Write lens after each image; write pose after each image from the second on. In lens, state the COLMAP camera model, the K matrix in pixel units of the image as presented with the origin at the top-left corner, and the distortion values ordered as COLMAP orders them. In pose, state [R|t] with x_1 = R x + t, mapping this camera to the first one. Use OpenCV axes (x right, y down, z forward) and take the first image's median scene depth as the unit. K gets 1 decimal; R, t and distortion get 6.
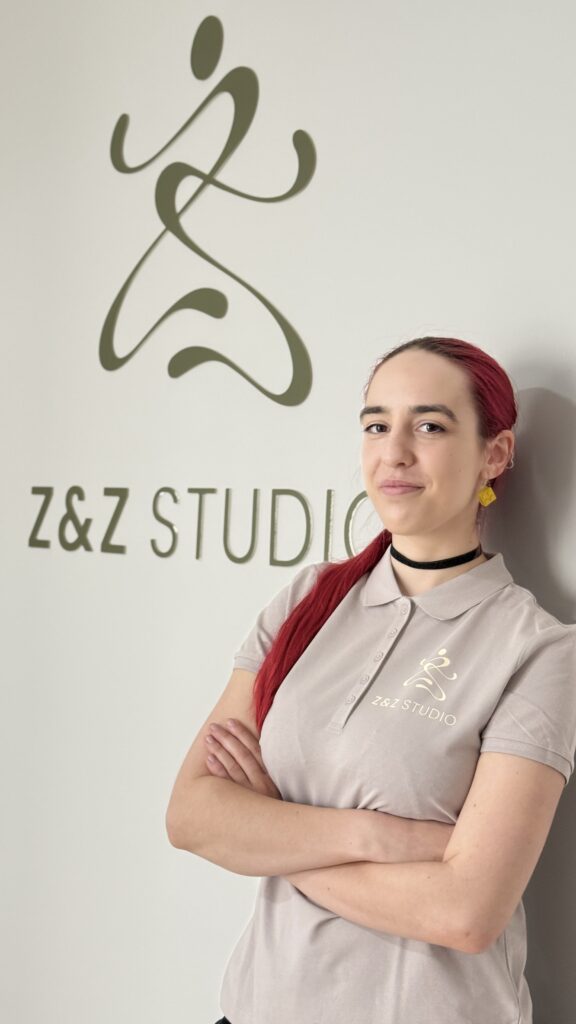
lens RADIAL K [[1447.9, 0, 288.0], [0, 1447.9, 512.0], [0, 0, 1]] dist [0.147579, 0.002524]
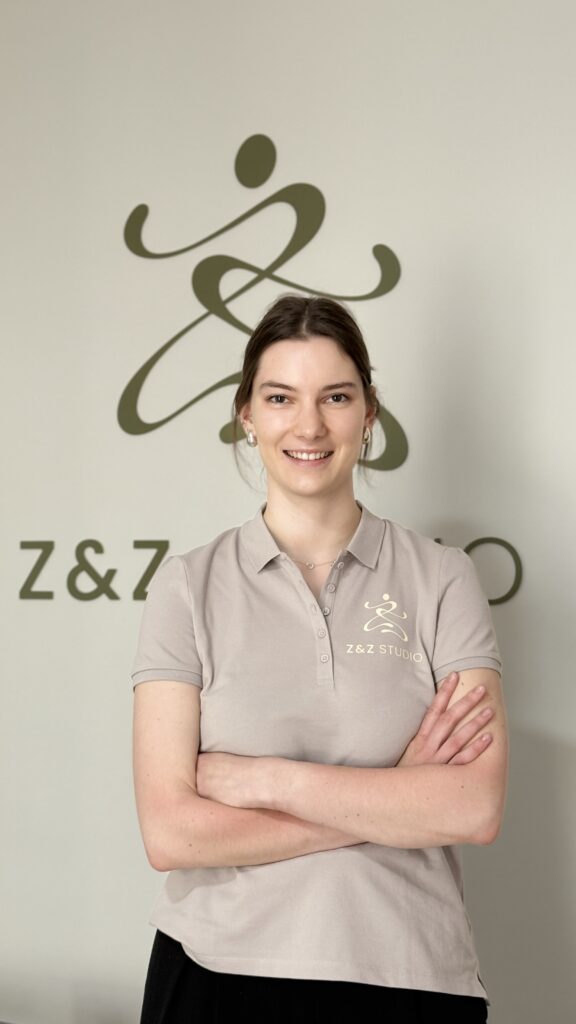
lens RADIAL K [[1447.9, 0, 288.0], [0, 1447.9, 512.0], [0, 0, 1]] dist [0.147579, 0.002524]
pose [[0.872528, -0.032303, 0.487494, -0.597169], [0.035003, 0.999381, 0.003573, -0.041043], [-0.487308, 0.013946, 0.873119, -0.017931]]
